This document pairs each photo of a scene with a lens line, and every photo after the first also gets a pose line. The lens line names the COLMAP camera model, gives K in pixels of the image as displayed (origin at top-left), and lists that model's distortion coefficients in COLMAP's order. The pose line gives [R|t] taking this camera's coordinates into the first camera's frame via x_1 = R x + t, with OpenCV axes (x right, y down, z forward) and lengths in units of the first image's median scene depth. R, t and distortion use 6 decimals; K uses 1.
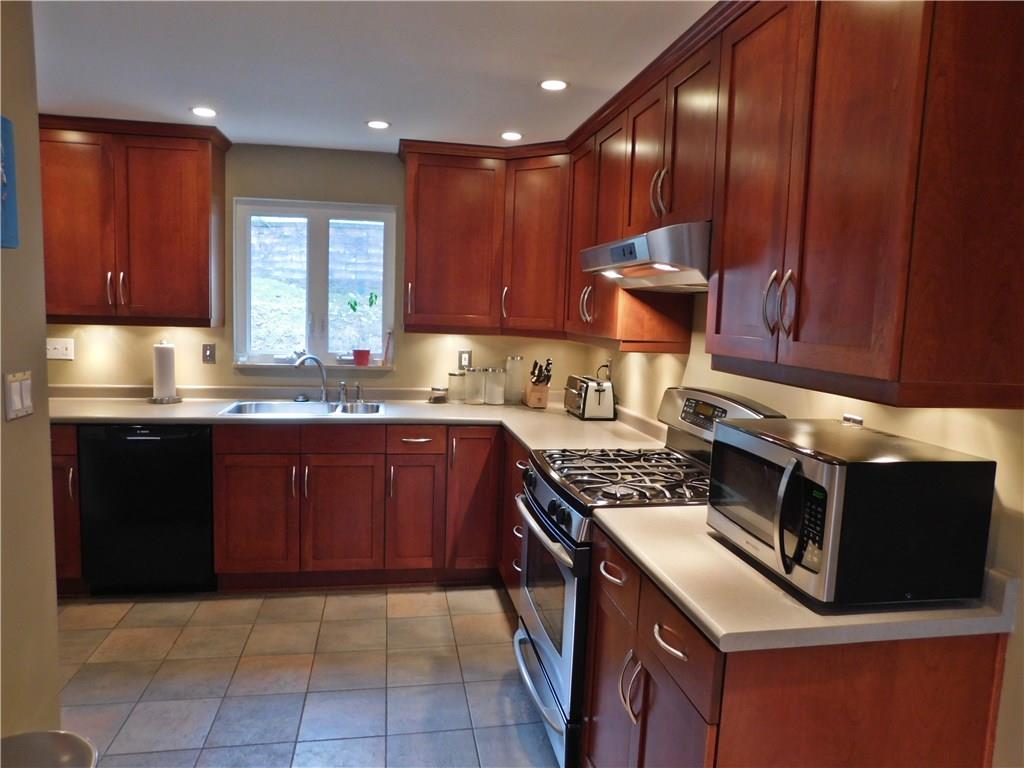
lens RADIAL K [[669.7, 0, 519.3], [0, 669.7, 385.9], [0, 0, 1]] dist [-0.034876, 0.004587]
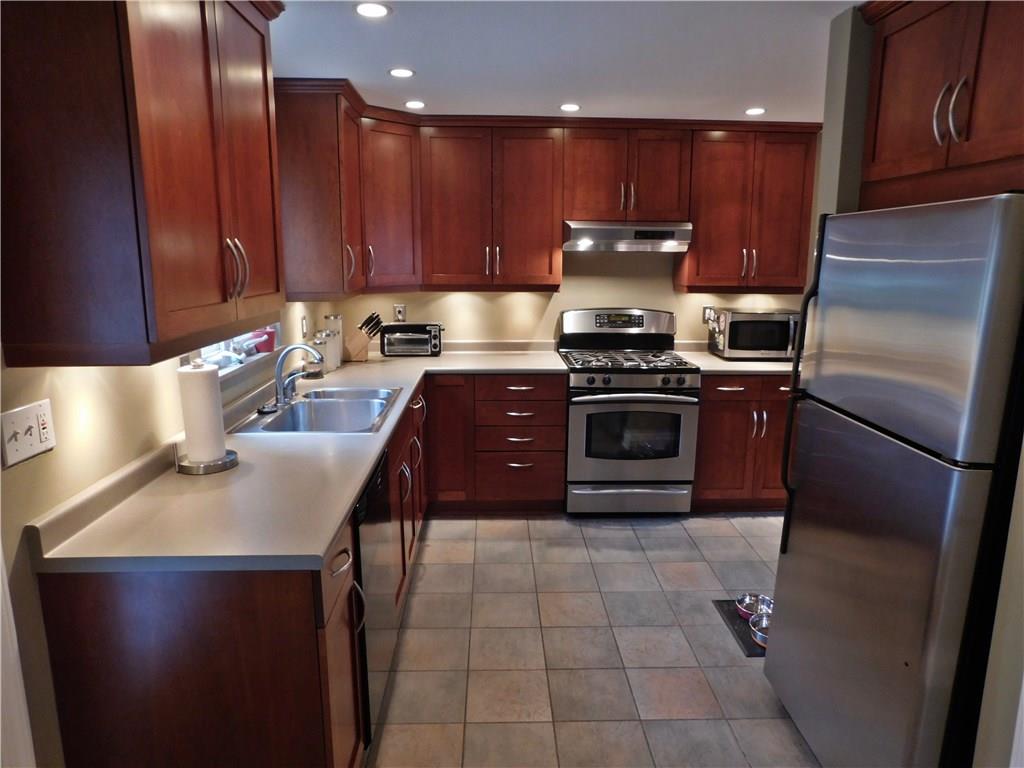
lens RADIAL K [[669.7, 0, 512.6], [0, 669.7, 383.4], [0, 0, 1]] dist [-0.034876, 0.004587]
pose [[0.160839, -0.221757, 0.961746, -1.272915], [0.112406, 0.972208, 0.205371, -0.164303], [-0.980559, 0.075074, 0.181295, 0.791214]]
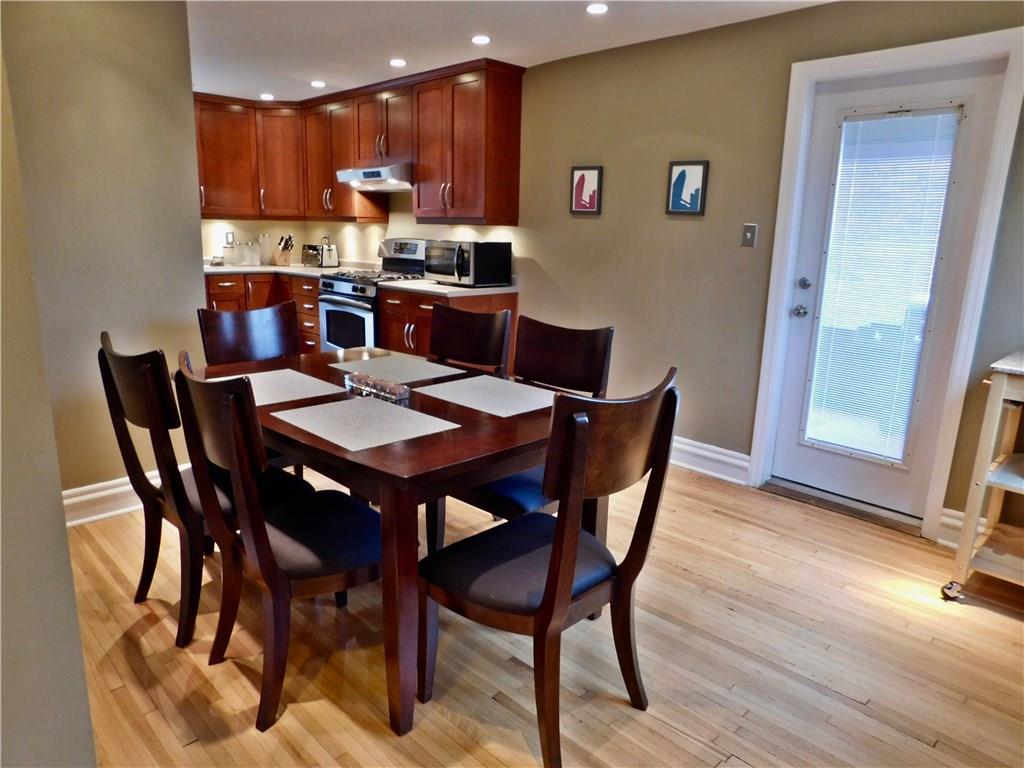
lens RADIAL K [[669.7, 0, 508.8], [0, 669.7, 379.6], [0, 0, 1]] dist [-0.034876, 0.004587]
pose [[0.831085, -0.141751, 0.537777, -0.572739], [0.070468, 0.986019, 0.151000, 0.132260], [-0.551662, -0.087598, 0.829455, -0.882601]]
